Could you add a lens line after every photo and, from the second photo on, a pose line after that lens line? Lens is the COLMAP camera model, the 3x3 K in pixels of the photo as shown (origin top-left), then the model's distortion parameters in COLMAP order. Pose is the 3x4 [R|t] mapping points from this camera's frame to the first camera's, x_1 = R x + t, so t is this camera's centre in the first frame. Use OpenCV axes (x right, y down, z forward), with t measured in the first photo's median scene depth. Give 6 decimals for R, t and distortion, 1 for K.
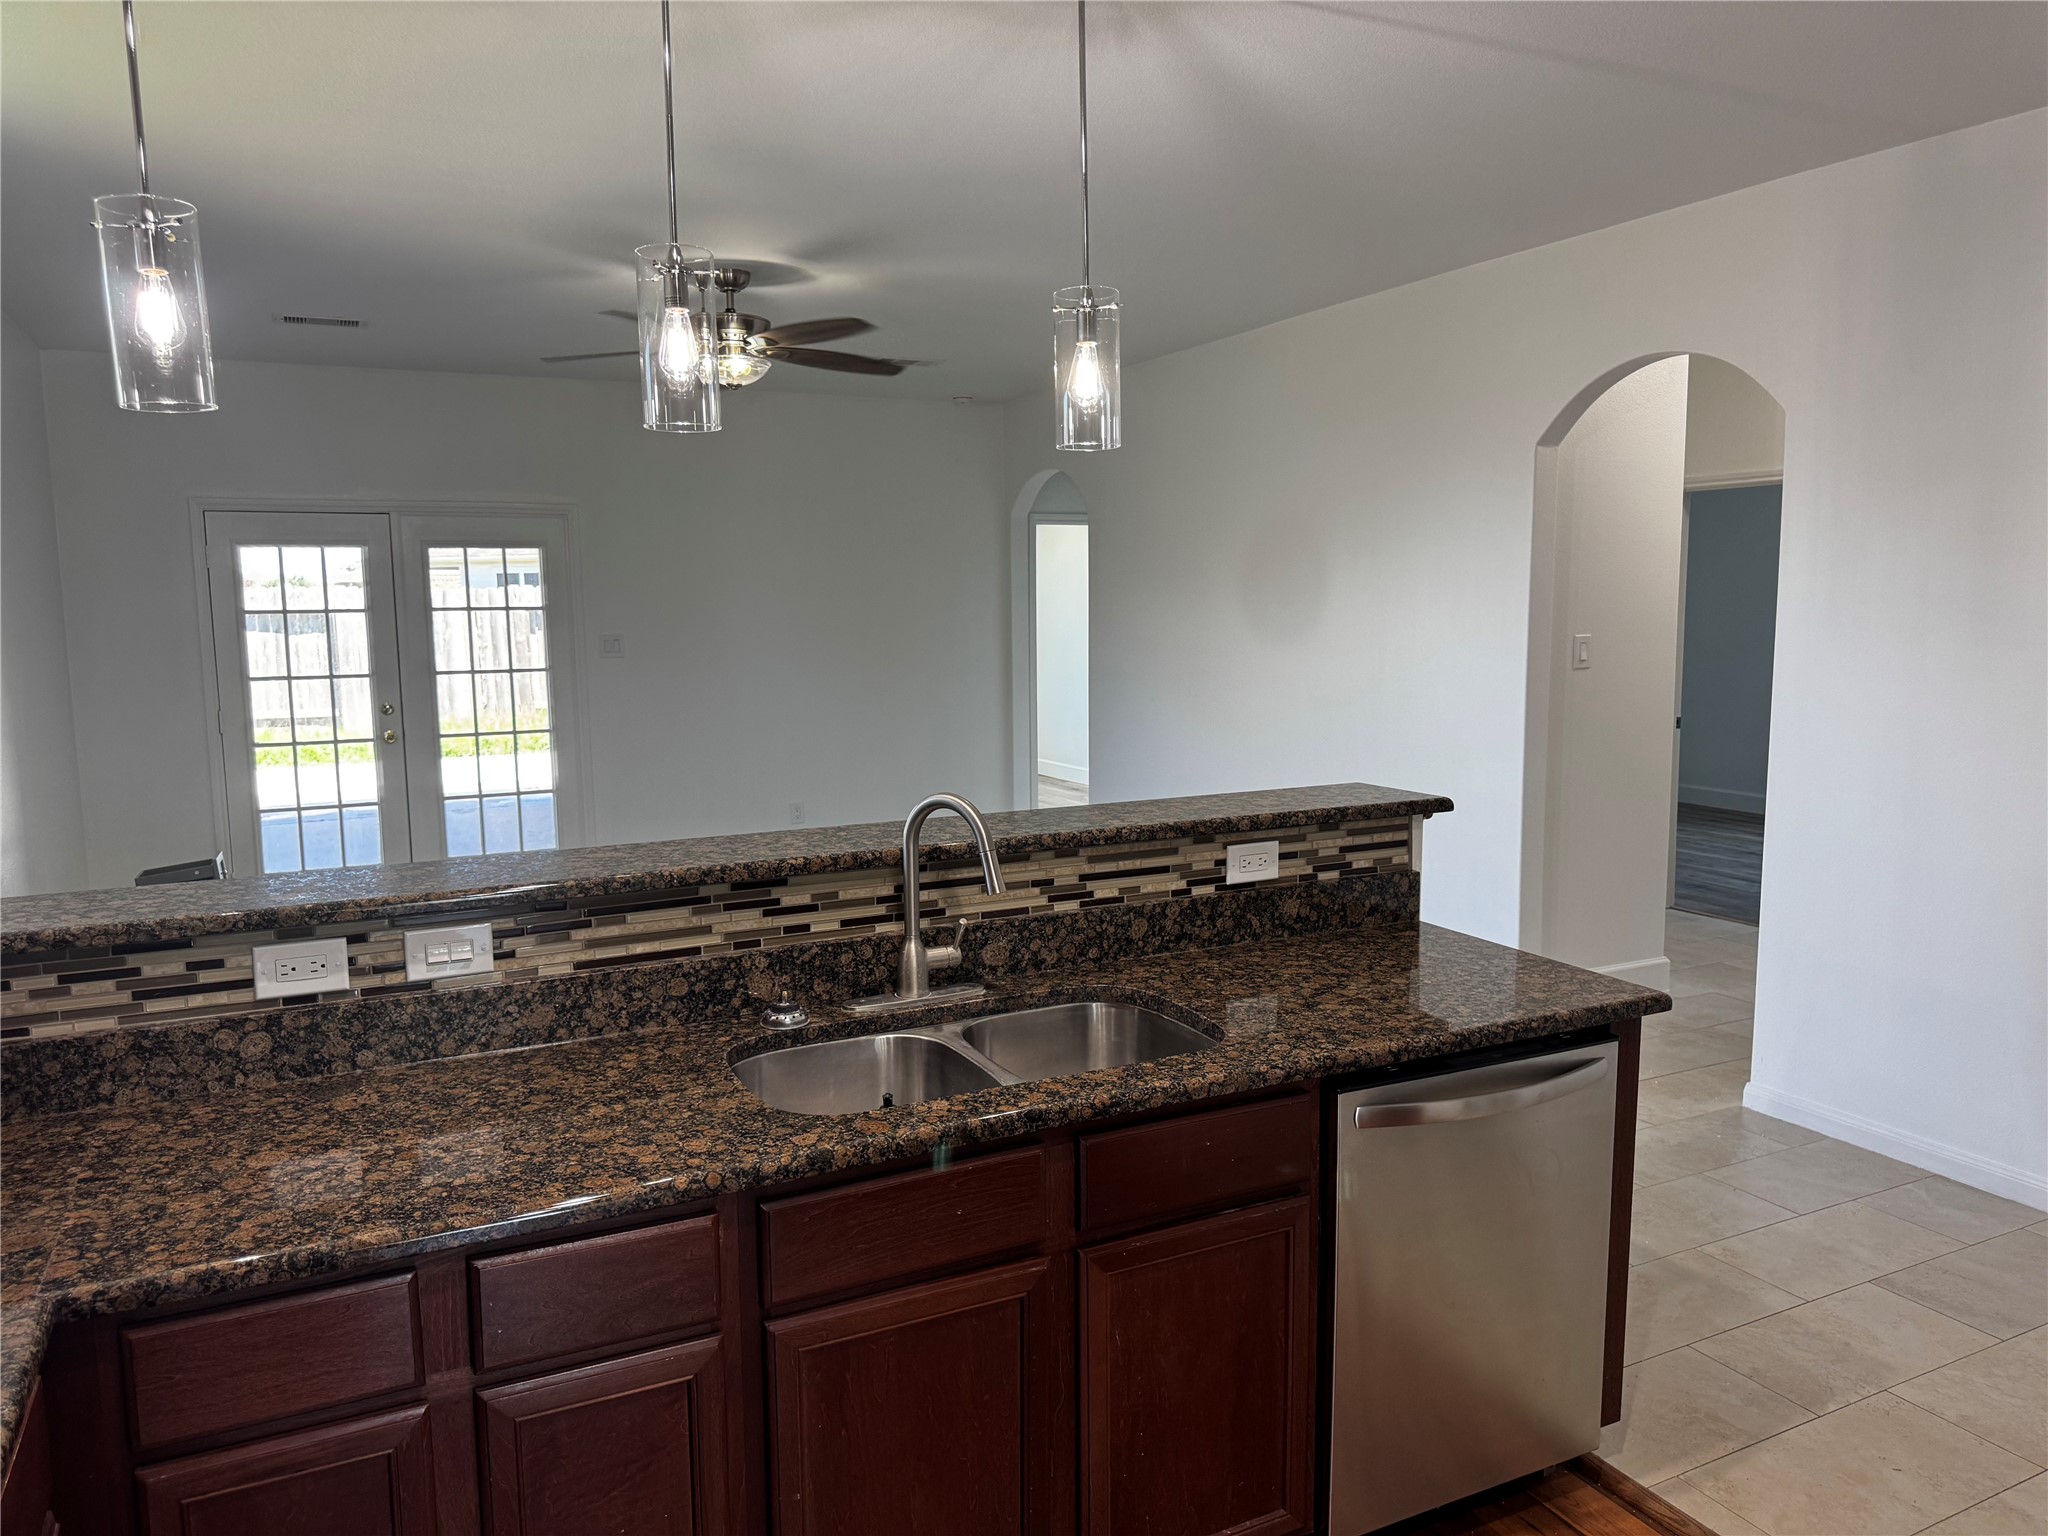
lens RADIAL K [[1435.6, 0, 1024.0], [0, 1435.6, 768.0], [0, 0, 1]] dist [0.139305, -0.218228]
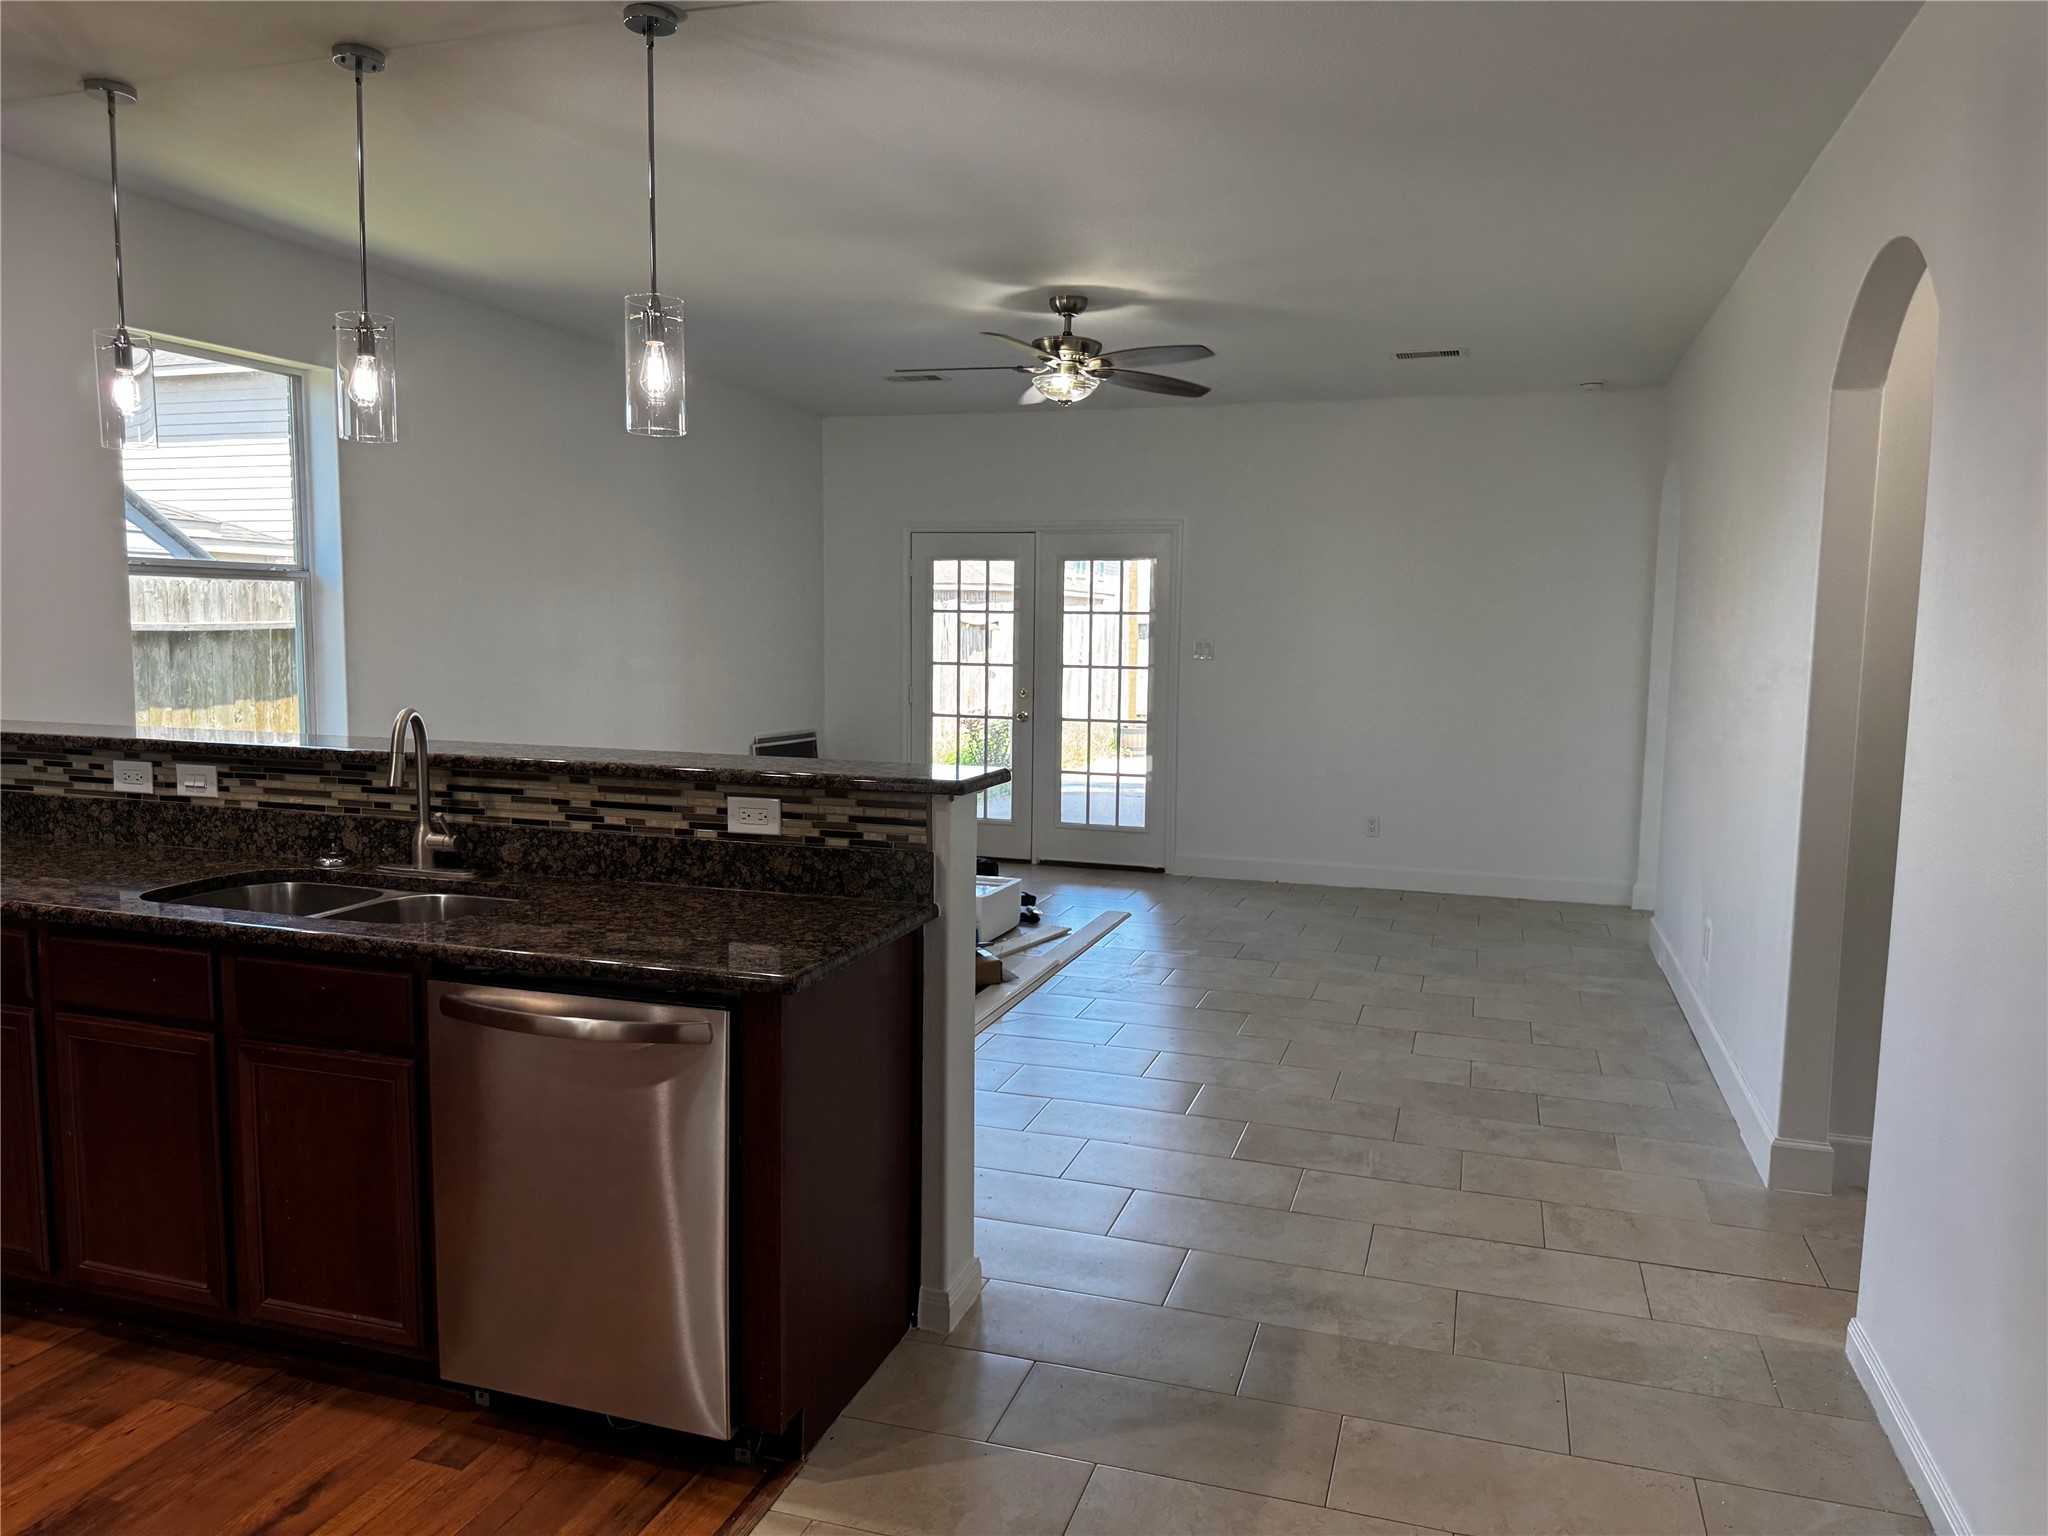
lens RADIAL K [[1435.6, 0, 1024.0], [0, 1435.6, 768.0], [0, 0, 1]] dist [0.139305, -0.218228]
pose [[0.706507, 0.091078, -0.701821, 1.115135], [-0.105876, 0.994126, 0.022428, -0.015176], [0.699742, 0.058460, 0.712000, 0.411234]]
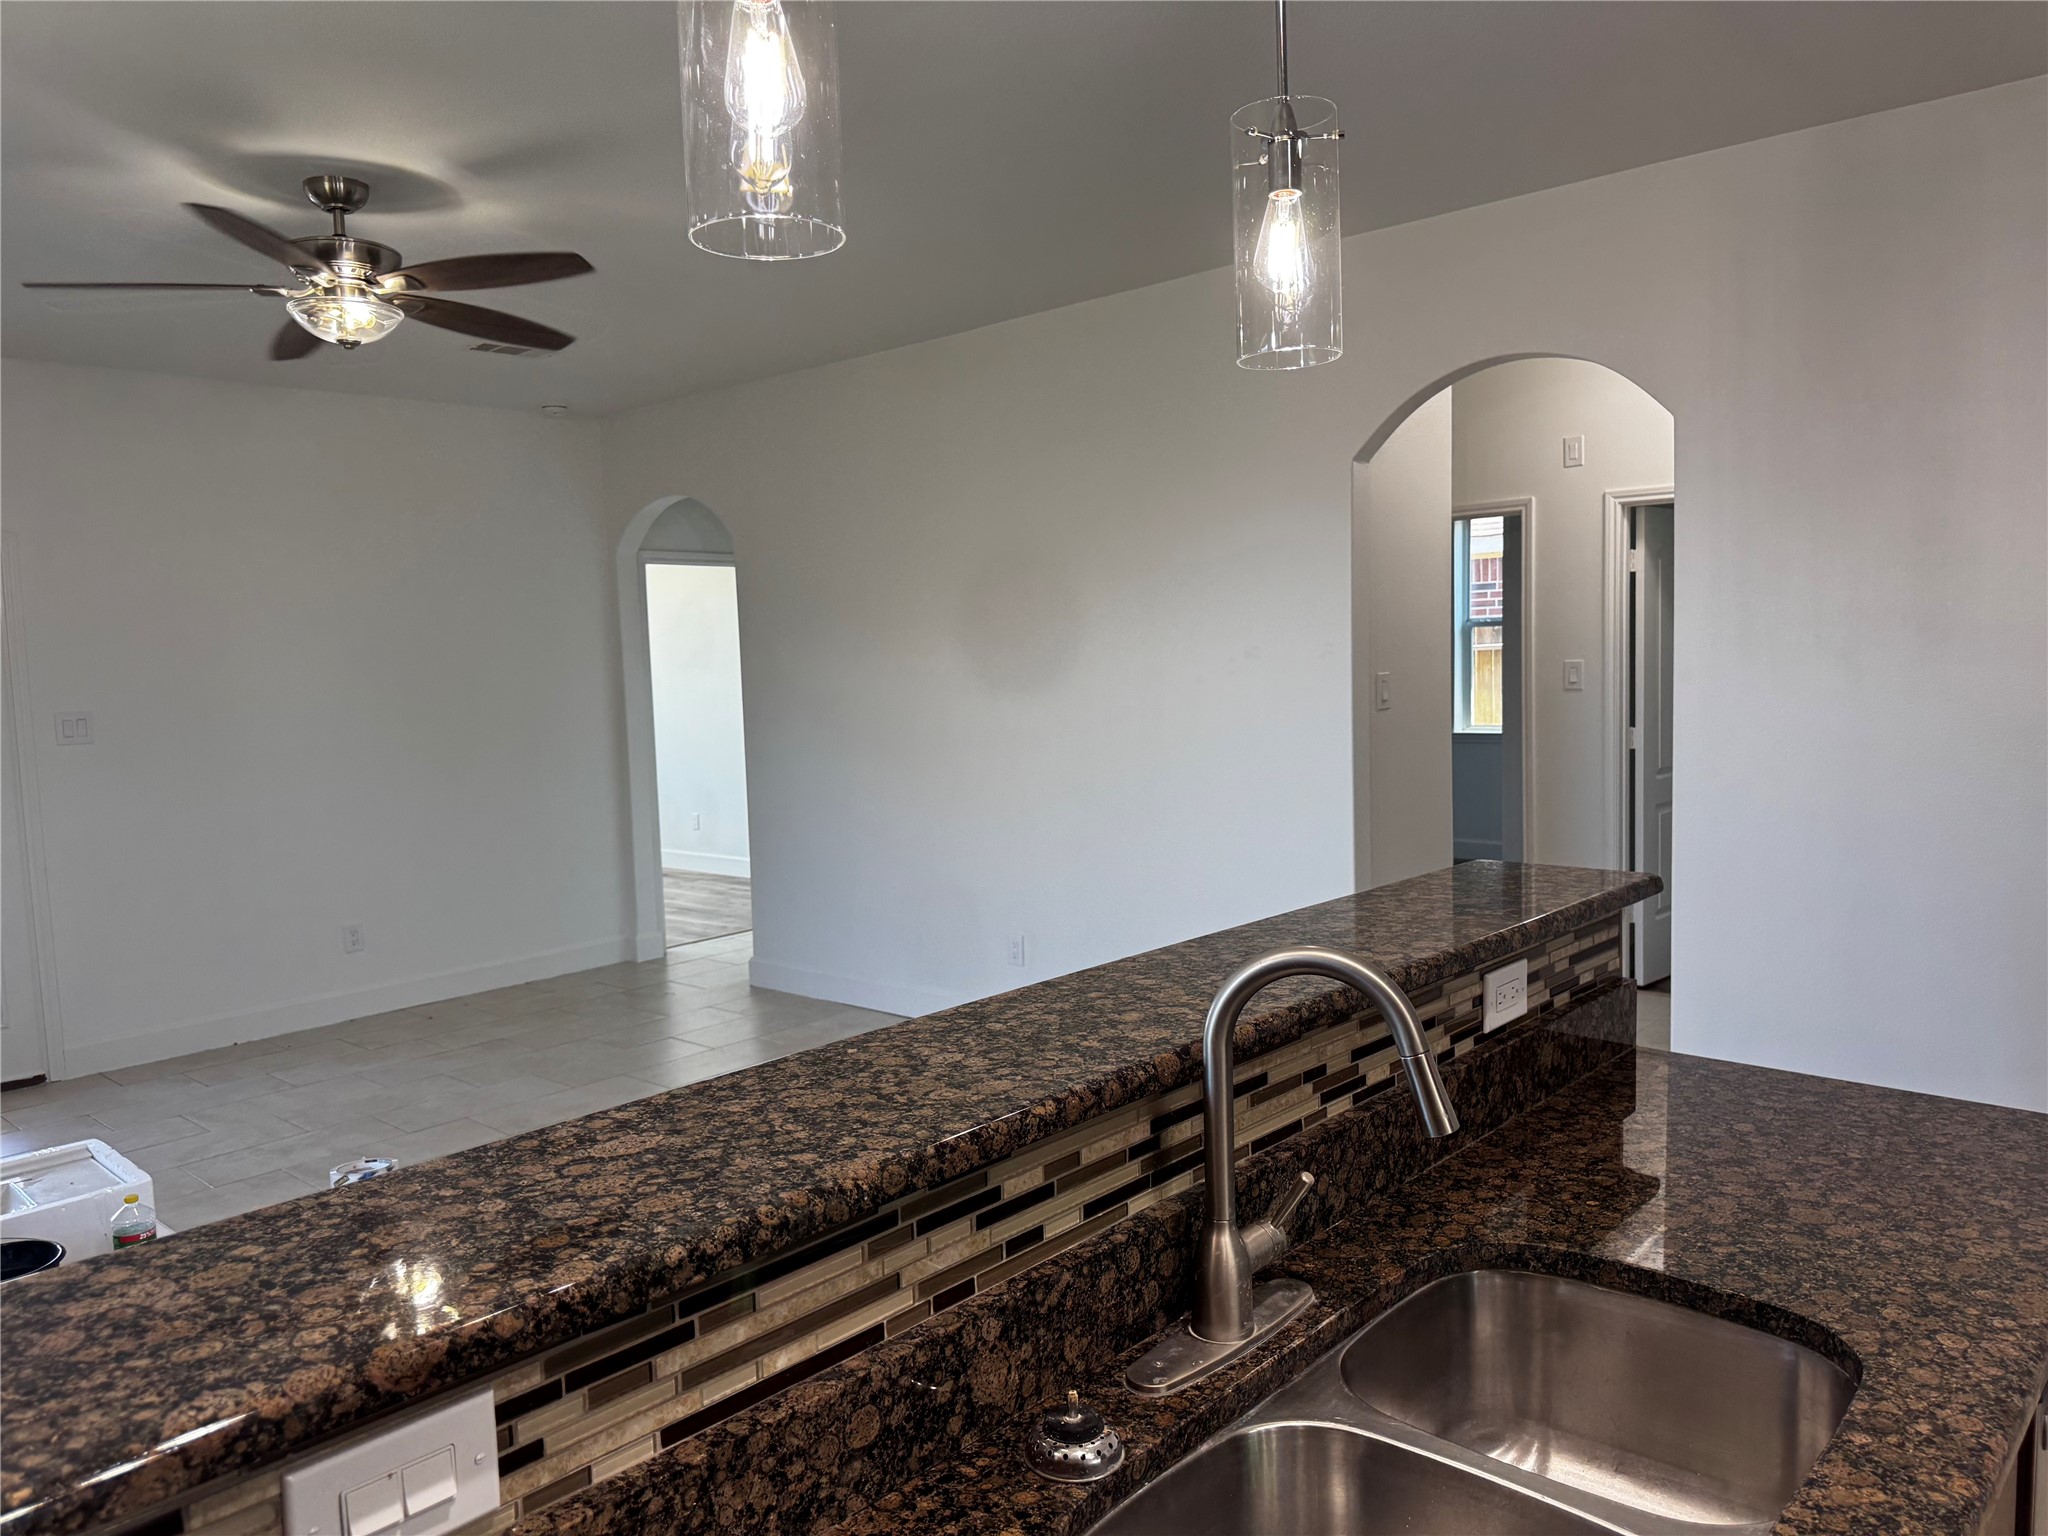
lens RADIAL K [[1435.6, 0, 1024.0], [0, 1435.6, 768.0], [0, 0, 1]] dist [0.139305, -0.218228]
pose [[0.934368, -0.049042, 0.352919, -0.302884], [0.064382, 0.997417, -0.031852, -0.034375], [-0.350446, 0.052483, 0.935111, 0.473714]]
